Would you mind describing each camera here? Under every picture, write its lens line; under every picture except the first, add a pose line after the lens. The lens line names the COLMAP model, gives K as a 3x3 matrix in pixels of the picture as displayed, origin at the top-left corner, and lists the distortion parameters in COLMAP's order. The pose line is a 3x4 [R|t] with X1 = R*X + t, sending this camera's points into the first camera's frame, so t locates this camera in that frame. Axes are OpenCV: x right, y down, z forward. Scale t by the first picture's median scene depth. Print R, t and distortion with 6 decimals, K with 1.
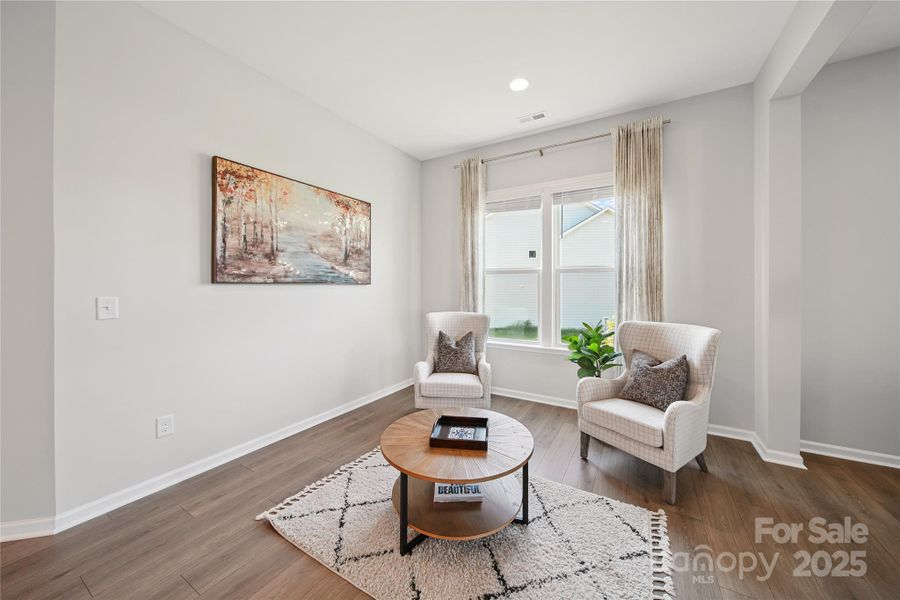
lens RADIAL K [[320.7, 0, 462.1], [0, 320.7, 288.5], [0, 0, 1]] dist [-0.006728, -0.001046]
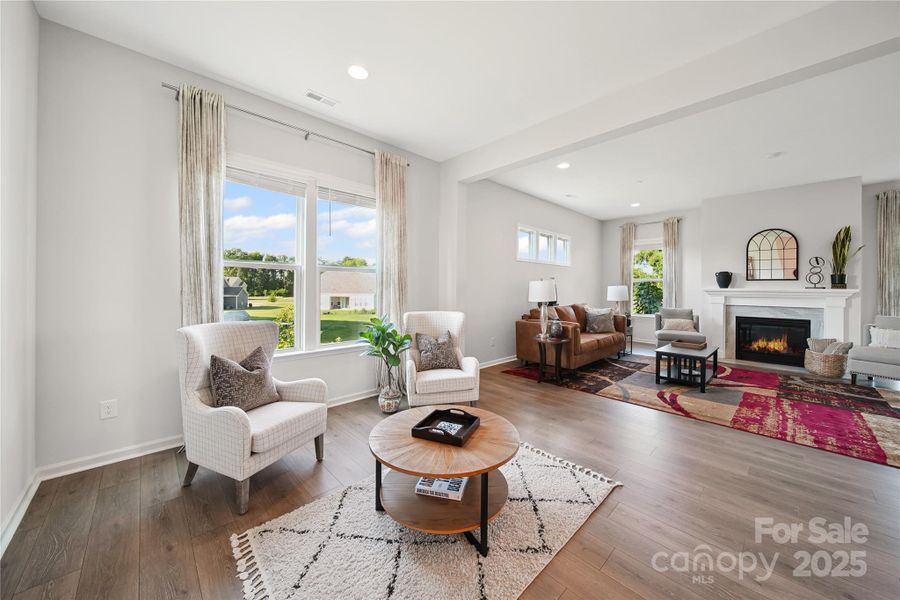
lens RADIAL K [[320.7, 0, 452.1], [0, 320.7, 289.2], [0, 0, 1]] dist [-0.006728, -0.001046]
pose [[0.280560, -0.009242, 0.959792, -0.552695], [-0.005188, 0.999924, 0.011145, -0.006609], [-0.959822, -0.008107, 0.280491, 0.390327]]
